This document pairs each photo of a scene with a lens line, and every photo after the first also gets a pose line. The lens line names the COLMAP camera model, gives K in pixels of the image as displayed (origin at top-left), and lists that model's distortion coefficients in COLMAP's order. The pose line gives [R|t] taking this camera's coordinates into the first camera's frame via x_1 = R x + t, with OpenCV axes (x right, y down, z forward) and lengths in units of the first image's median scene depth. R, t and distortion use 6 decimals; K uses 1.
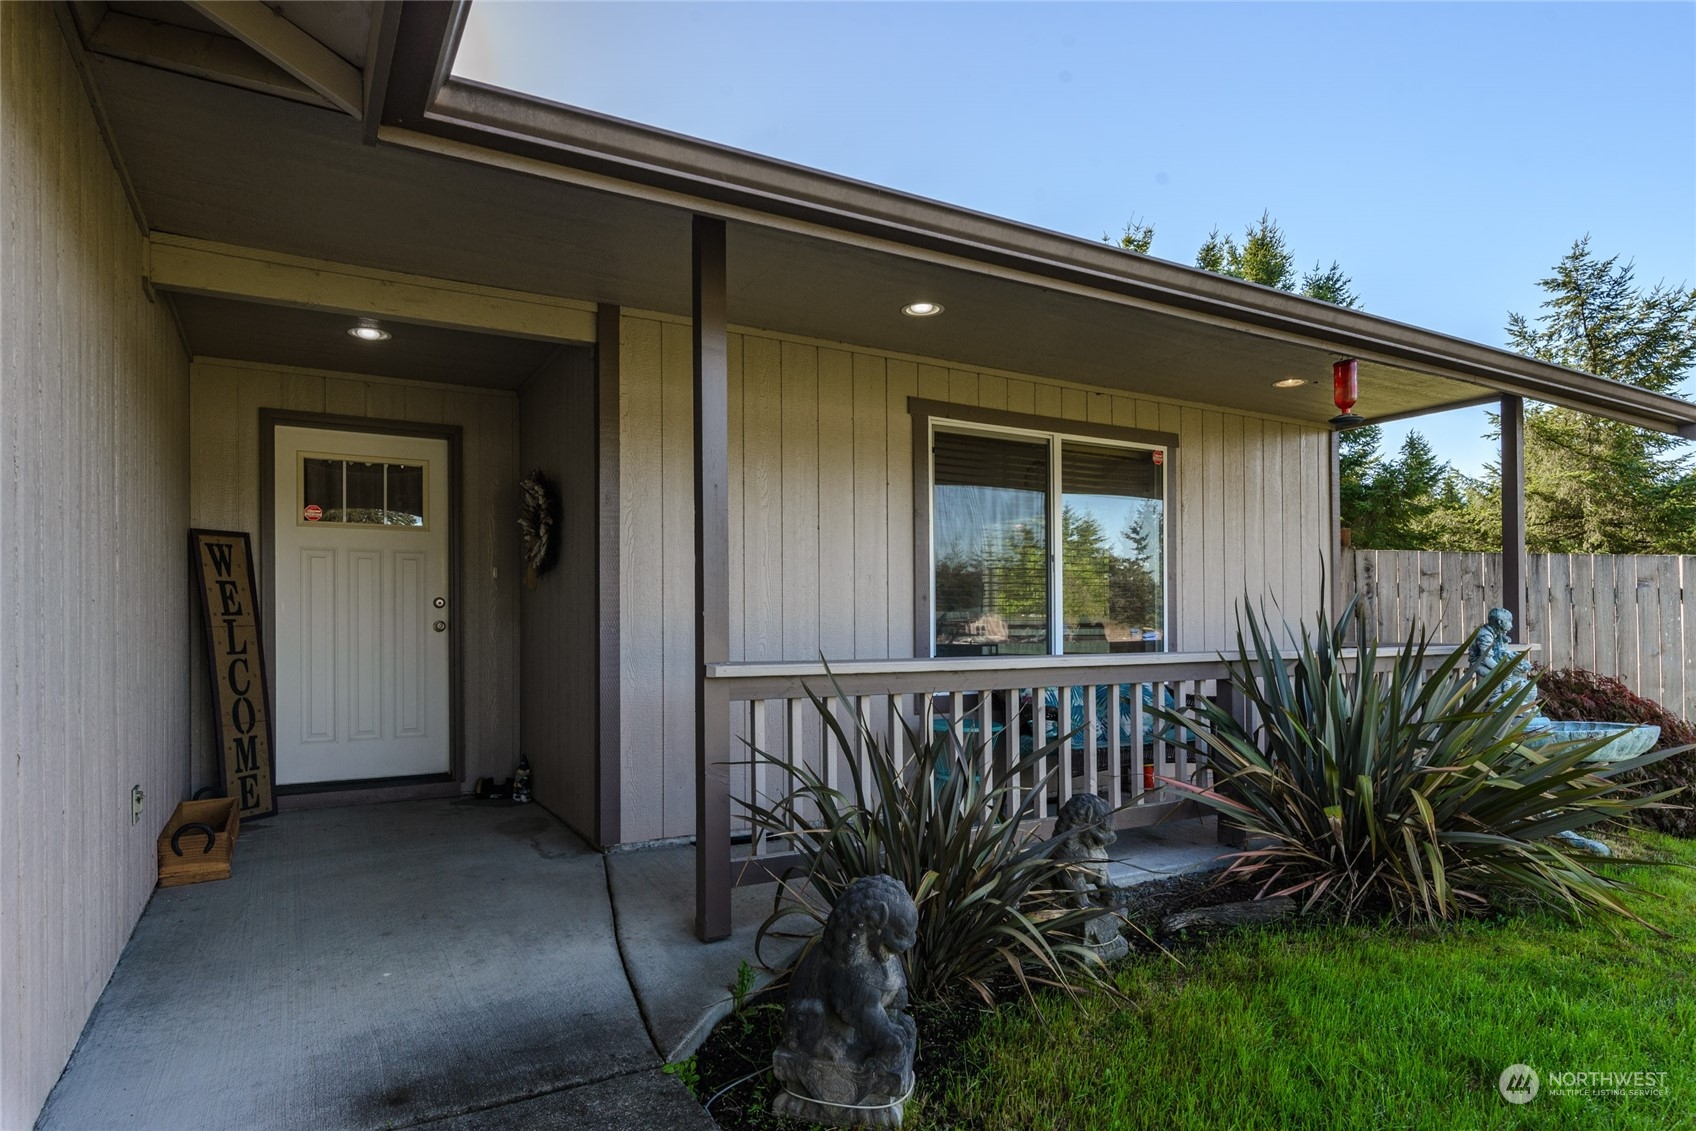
lens RADIAL K [[955.9, 0, 874.1], [0, 955.9, 618.5], [0, 0, 1]] dist [-0.004459, 0.000078]
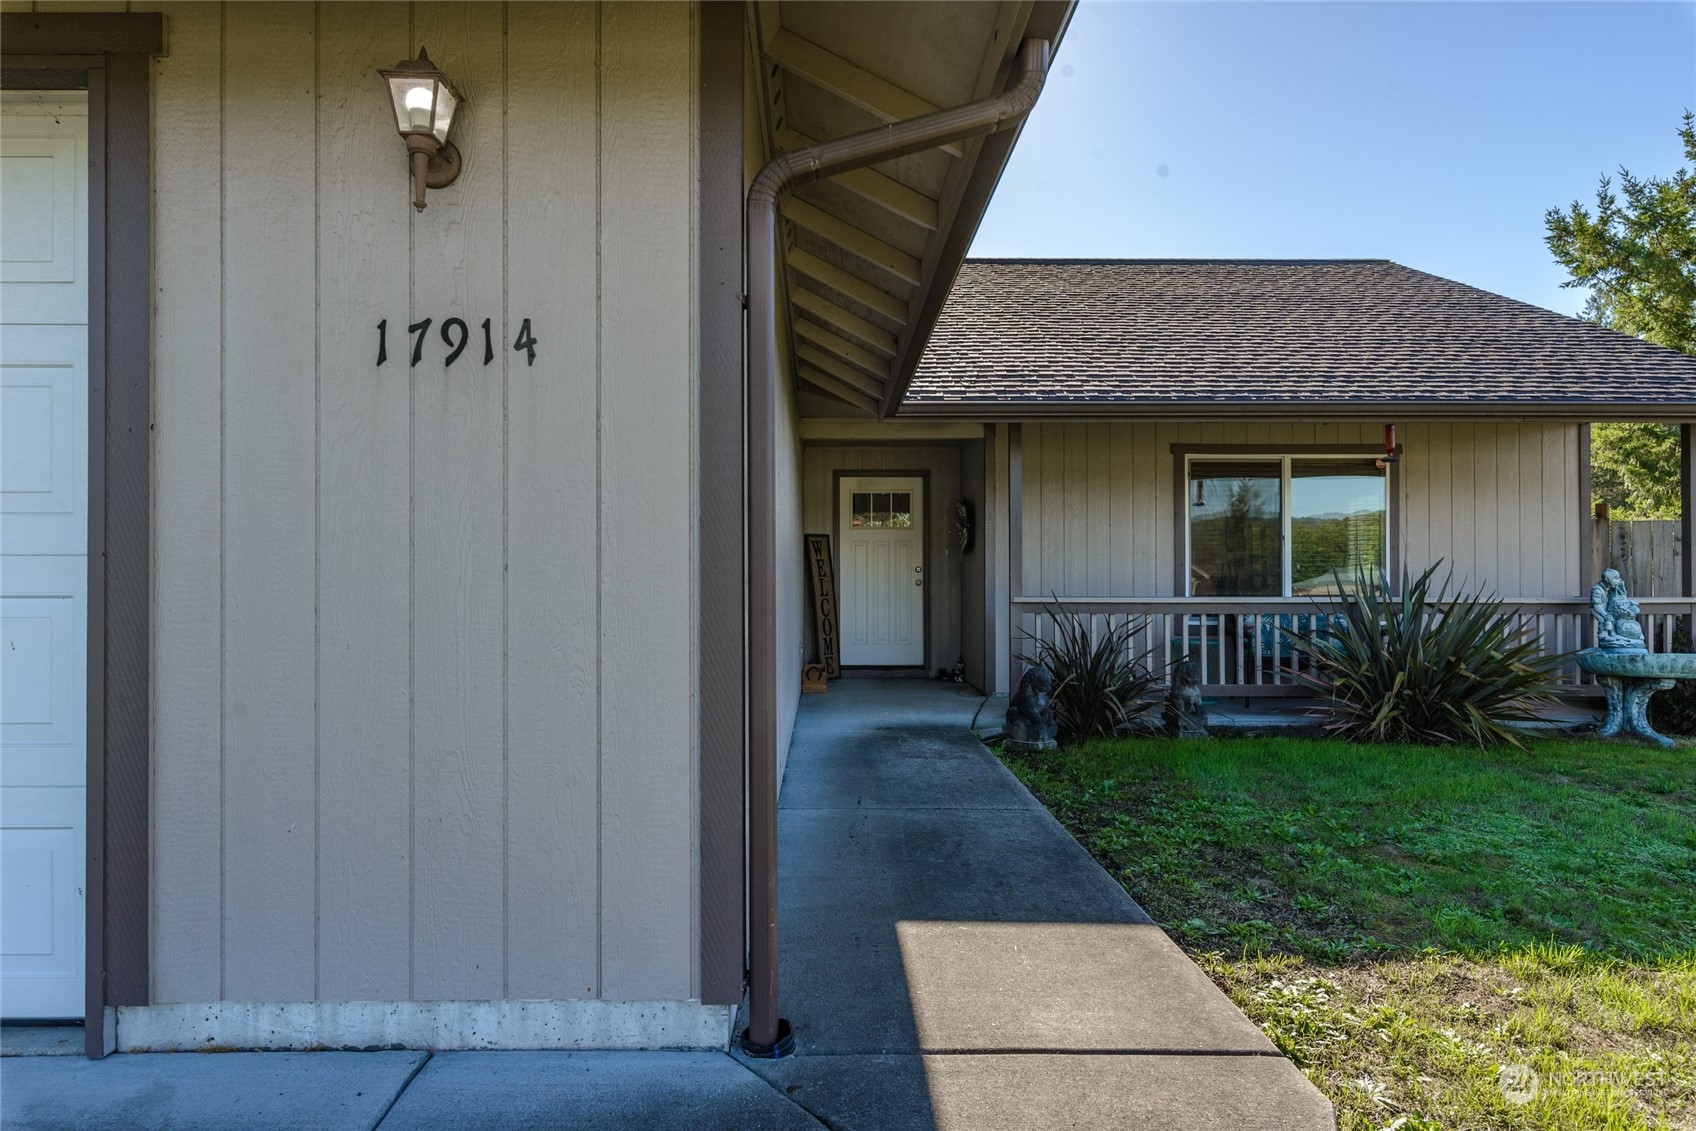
lens RADIAL K [[955.9, 0, 845.7], [0, 955.9, 573.6], [0, 0, 1]] dist [-0.004459, 0.000078]
pose [[0.862182, -0.003394, -0.506588, 0.375829], [-0.001352, 0.999959, -0.008999, 0.008158], [0.506597, 0.008444, 0.862142, -0.687210]]
